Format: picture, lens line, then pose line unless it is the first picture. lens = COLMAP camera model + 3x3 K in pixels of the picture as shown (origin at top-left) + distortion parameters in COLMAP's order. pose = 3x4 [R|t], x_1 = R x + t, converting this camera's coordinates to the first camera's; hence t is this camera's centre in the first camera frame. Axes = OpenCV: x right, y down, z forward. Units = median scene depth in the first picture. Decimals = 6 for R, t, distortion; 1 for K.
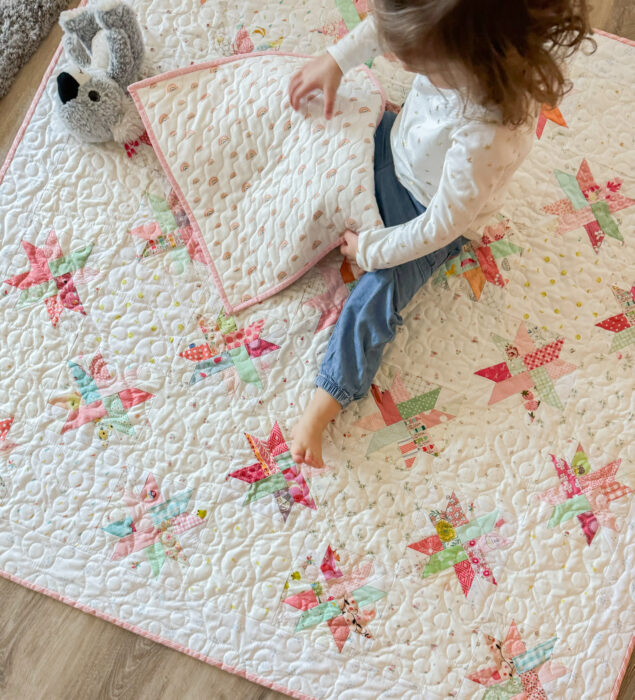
lens RADIAL K [[554.6, 0, 319.7], [0, 554.6, 346.8], [0, 0, 1]] dist [0.046836, 0.009621]
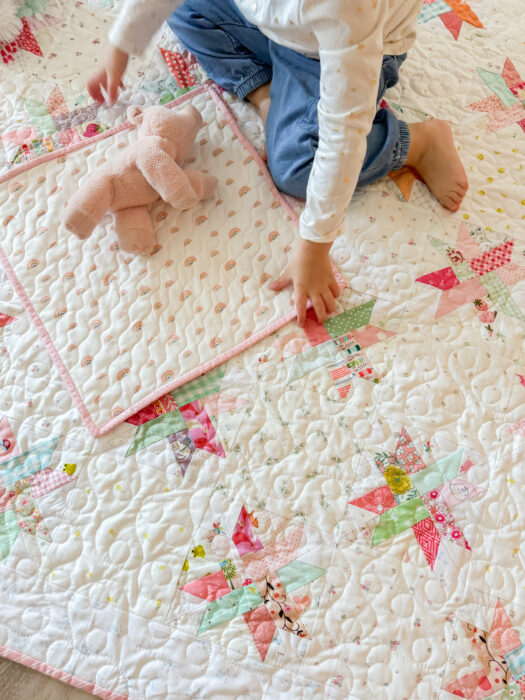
lens RADIAL K [[487.7, 0, 265.1], [0, 487.7, 351.0], [0, 0, 1]] dist [0.040980, -0.010435]
pose [[0.996825, -0.028152, 0.074486, 0.002831], [0.018445, 0.991611, 0.127933, 0.066657], [-0.077463, -0.126153, 0.988982, 0.365173]]
